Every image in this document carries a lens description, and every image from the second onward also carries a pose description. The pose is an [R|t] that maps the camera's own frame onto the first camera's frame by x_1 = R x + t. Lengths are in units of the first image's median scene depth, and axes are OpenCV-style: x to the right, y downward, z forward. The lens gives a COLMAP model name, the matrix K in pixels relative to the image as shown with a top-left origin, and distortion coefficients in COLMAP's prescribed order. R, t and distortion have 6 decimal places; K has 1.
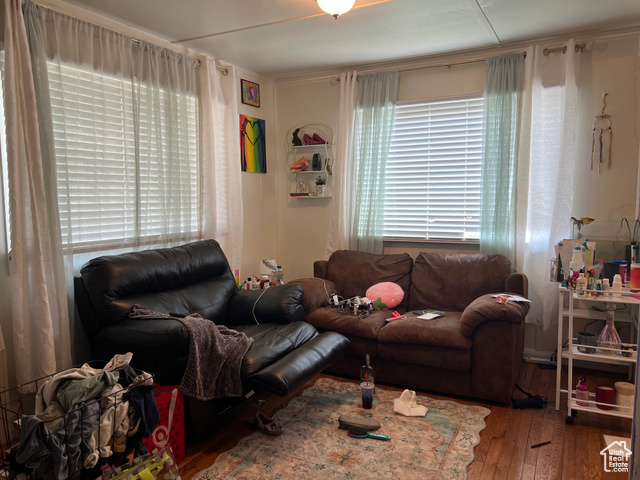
lens RADIAL K [[484.5, 0, 317.2], [0, 484.5, 242.0], [0, 0, 1]] dist [0.036563, -0.000294]
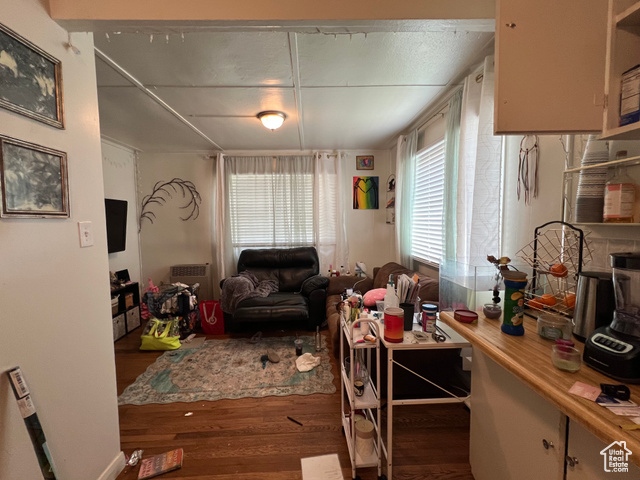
lens RADIAL K [[286.1, 0, 320.0], [0, 286.1, 240.0], [0, 0, 1]] dist [-0.001137, 0.000110]
pose [[0.505720, 0.062710, -0.860416, 0.758952], [-0.074184, 0.996821, 0.029049, -0.065375], [0.859502, 0.049139, 0.508764, 0.437939]]
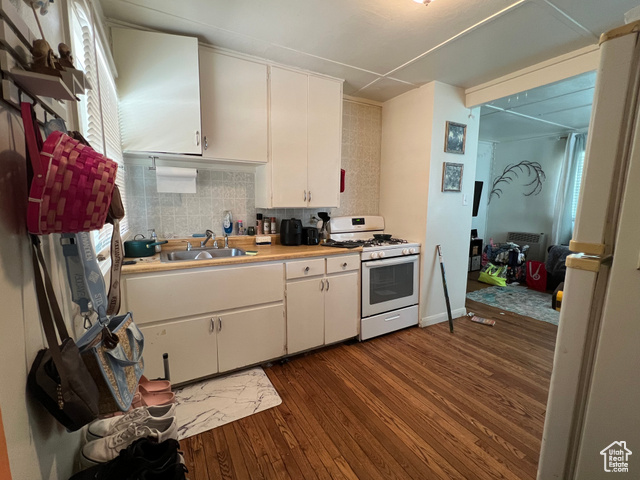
lens RADIAL K [[286.1, 0, 320.0], [0, 286.1, 240.0], [0, 0, 1]] dist [-0.001137, 0.000110]
pose [[-0.533722, 0.127575, -0.835982, 1.209709], [-0.079922, 0.976521, 0.200047, -0.057606], [0.841875, 0.173583, -0.510995, 0.453706]]
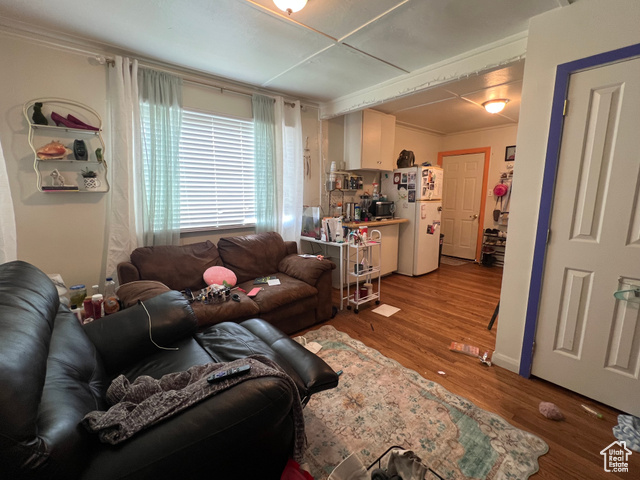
lens RADIAL K [[286.1, 0, 320.0], [0, 286.1, 240.0], [0, 0, 1]] dist [-0.001137, 0.000110]
pose [[0.377867, -0.136901, 0.915683, -0.381837], [0.087599, 0.989857, 0.111841, -0.035033], [-0.921707, 0.037952, 0.386027, 0.510495]]
